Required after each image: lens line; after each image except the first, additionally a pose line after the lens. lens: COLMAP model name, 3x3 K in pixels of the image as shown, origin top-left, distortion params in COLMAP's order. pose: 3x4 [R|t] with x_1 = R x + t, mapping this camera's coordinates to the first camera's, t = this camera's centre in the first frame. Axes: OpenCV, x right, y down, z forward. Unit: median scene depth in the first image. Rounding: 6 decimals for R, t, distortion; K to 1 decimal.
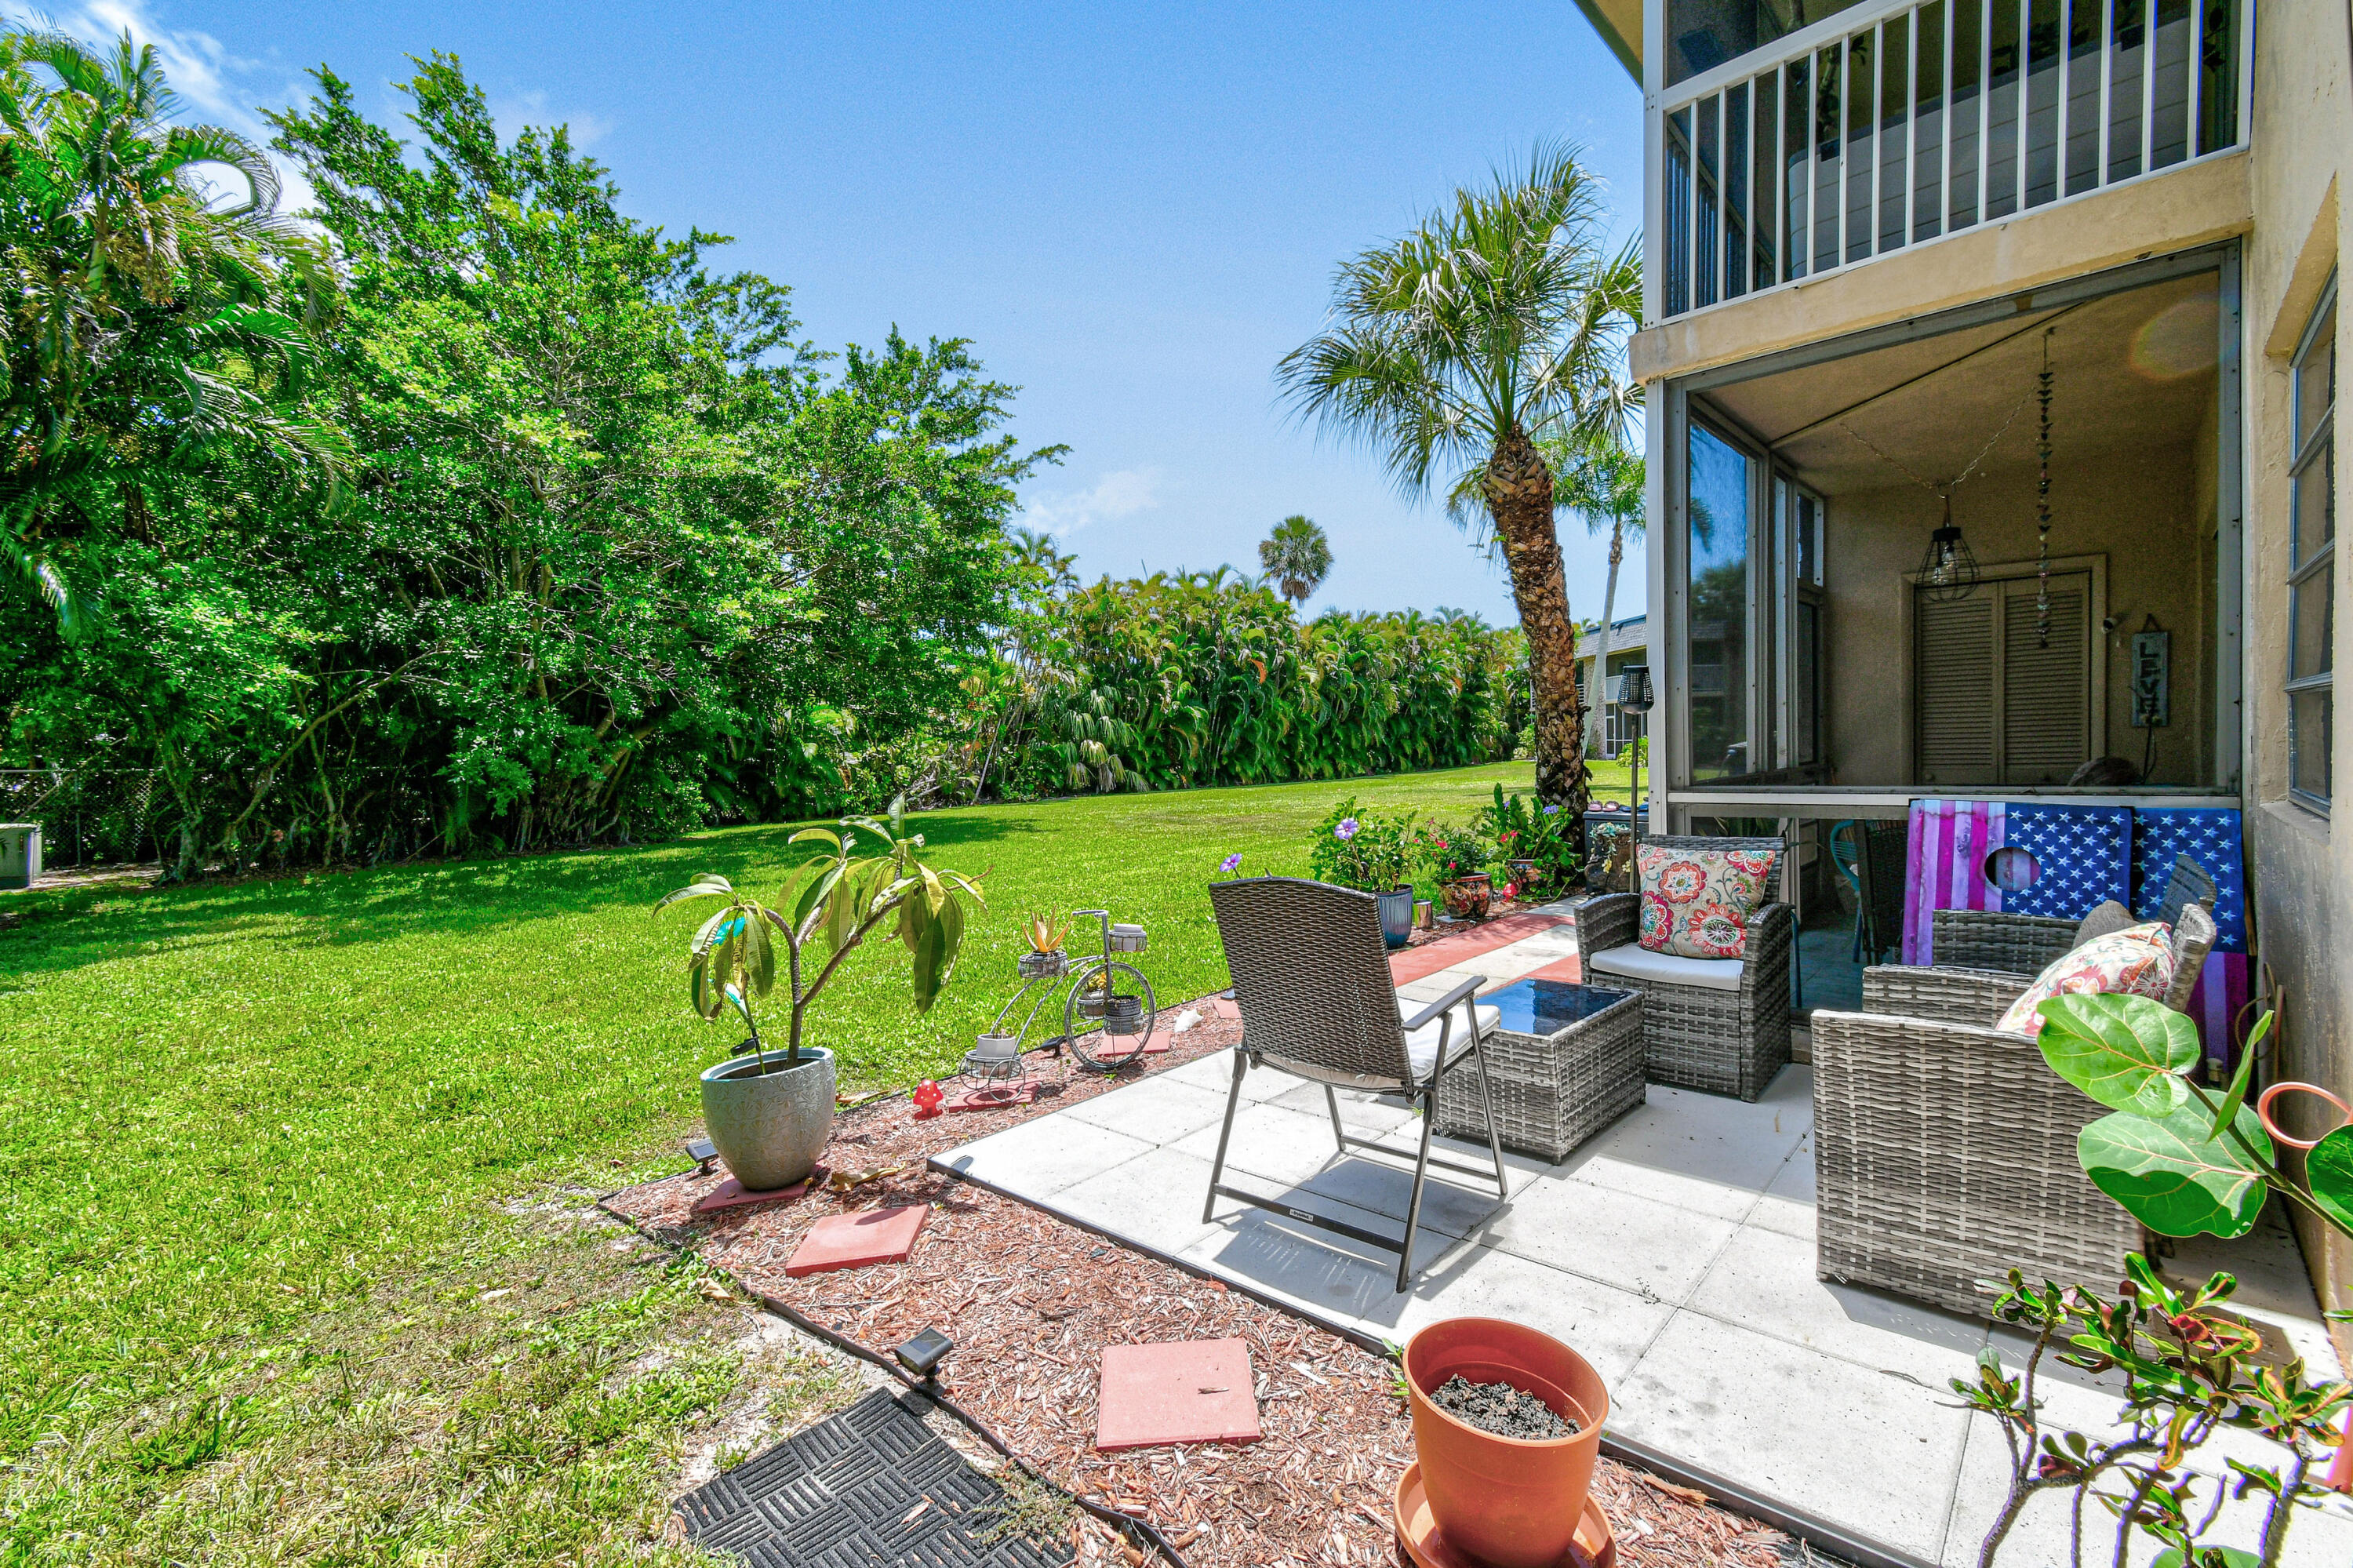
lens RADIAL K [[1038.3, 0, 1181.1], [0, 1038.3, 775.7], [0, 0, 1]] dist [0.003101, 0.010182]
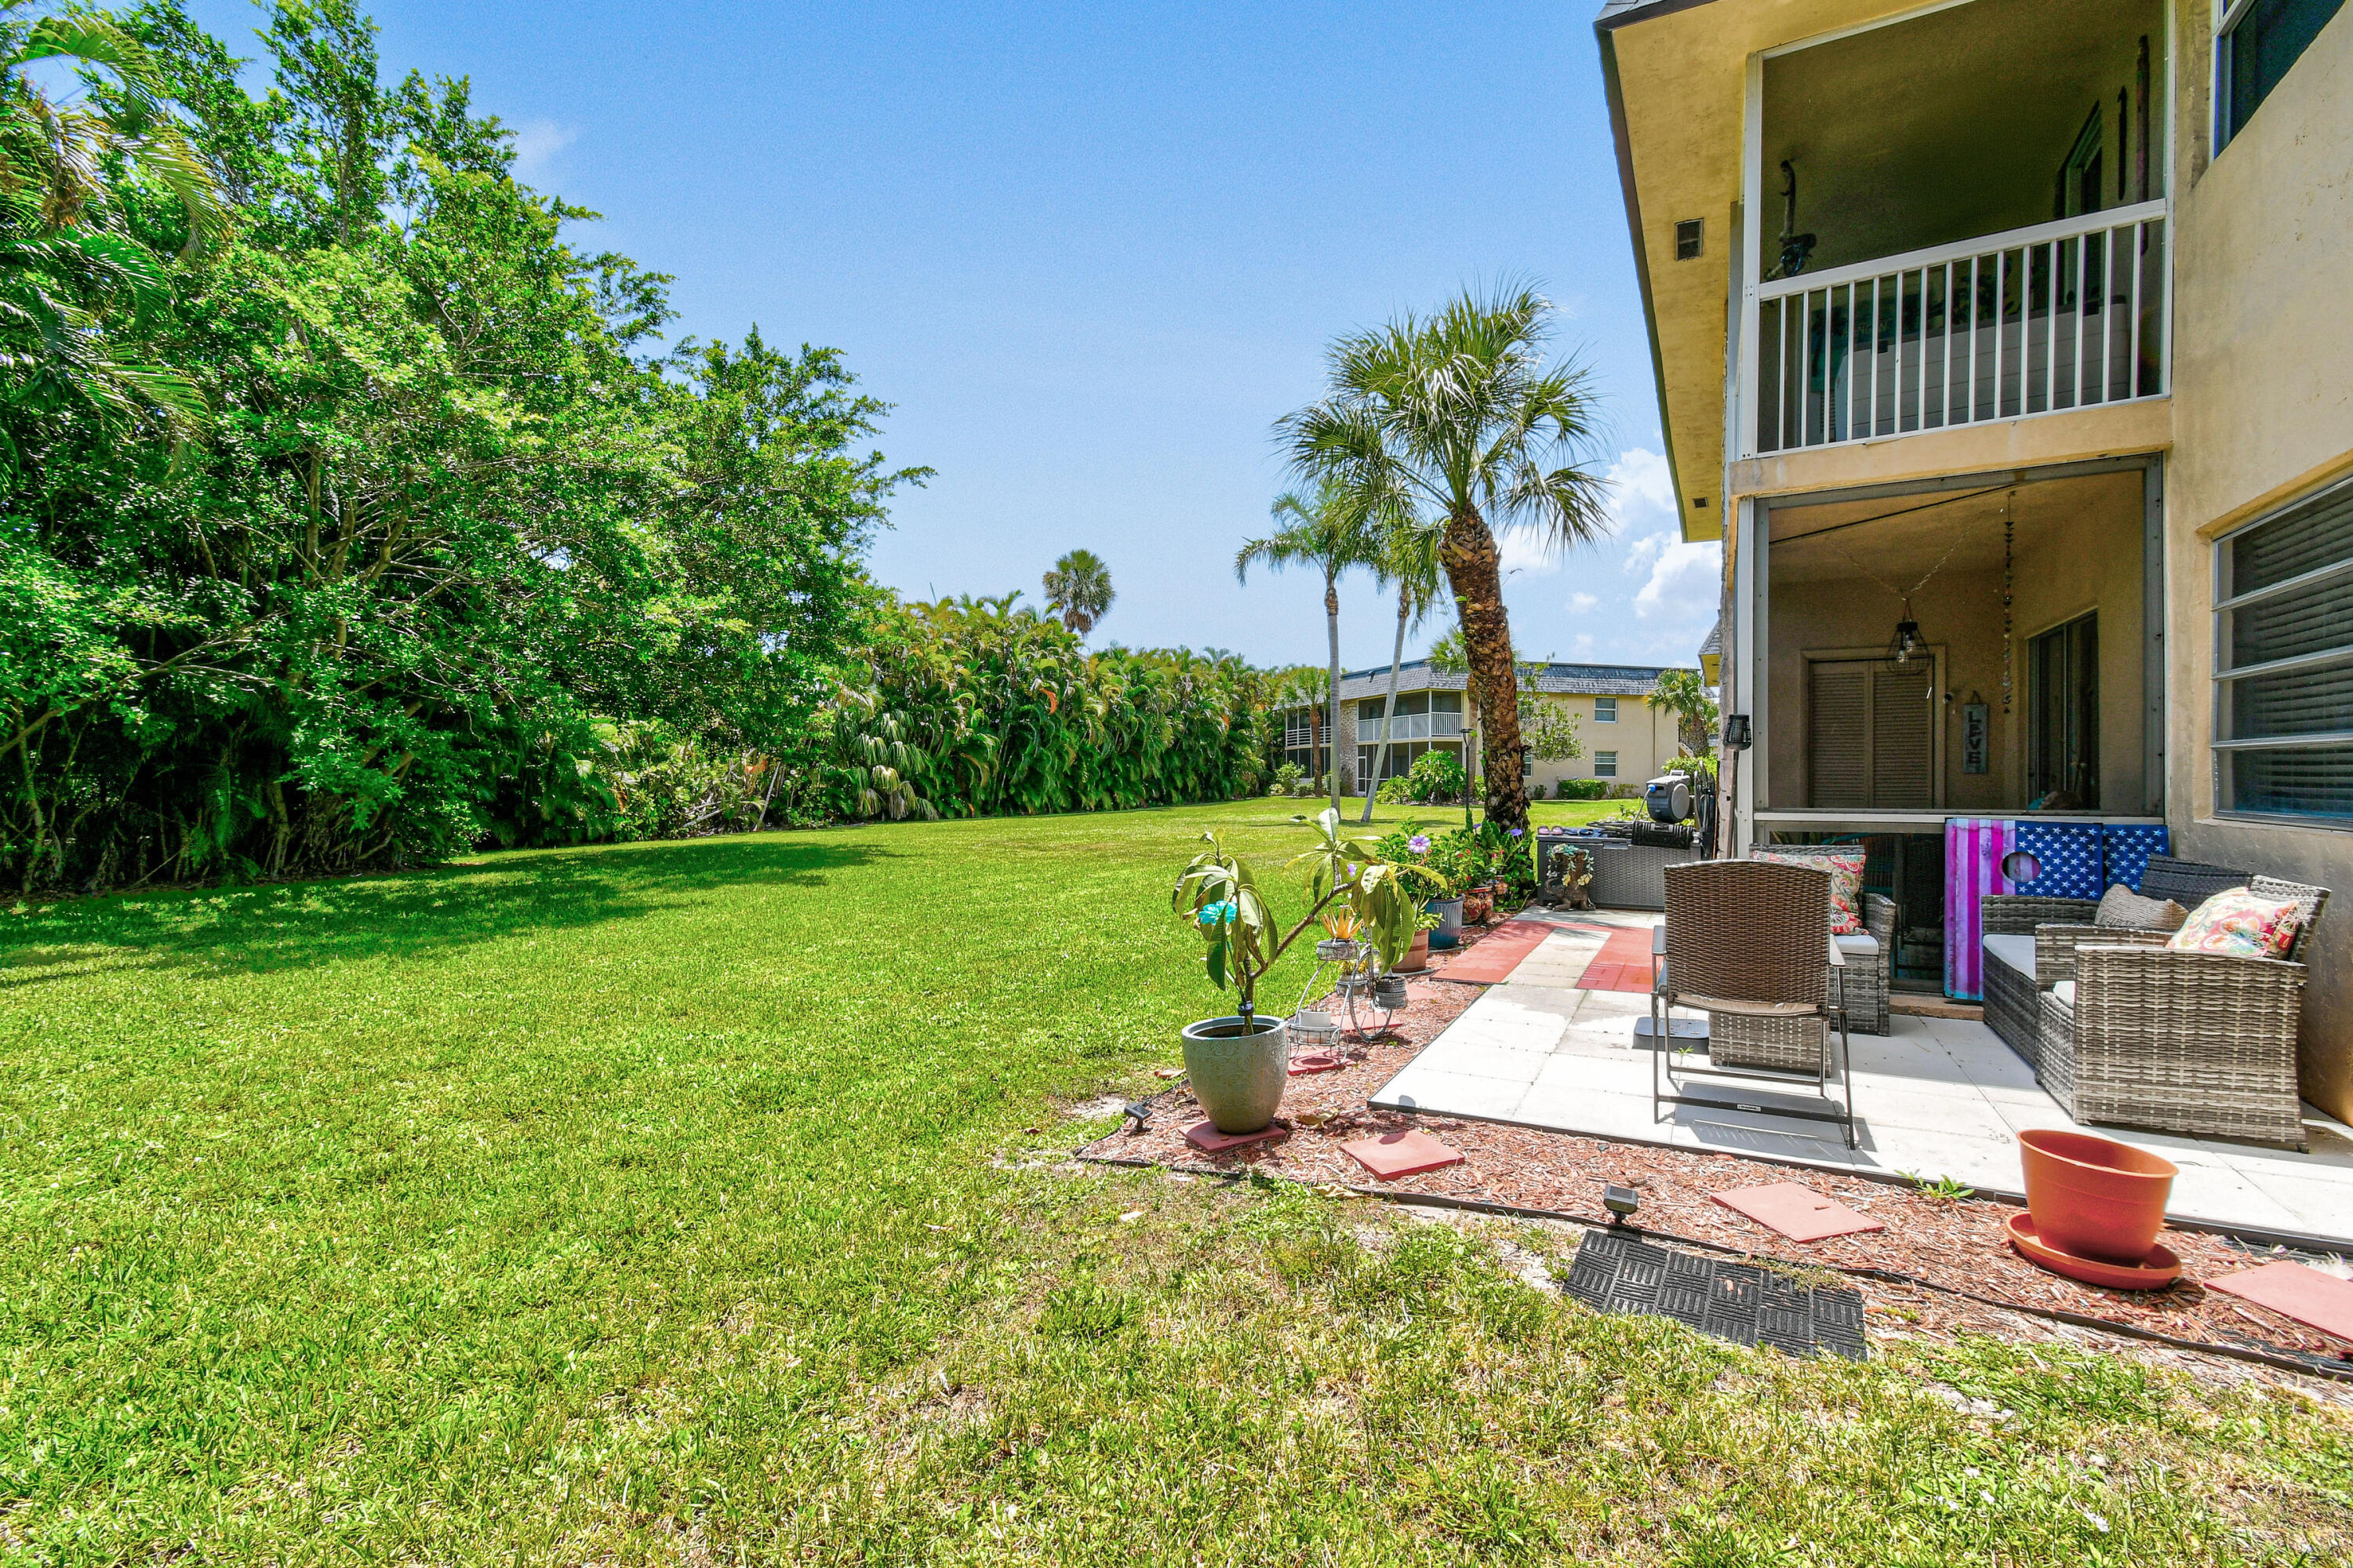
lens RADIAL K [[1042.9, 0, 1192.3], [0, 1042.9, 774.2], [0, 0, 1]] dist [0.013162, 0.000004]
pose [[0.969548, 0.024828, 0.243640, -0.111053], [-0.016994, 0.999270, -0.034203, 0.005236], [-0.244312, 0.029021, 0.969262, -0.020132]]
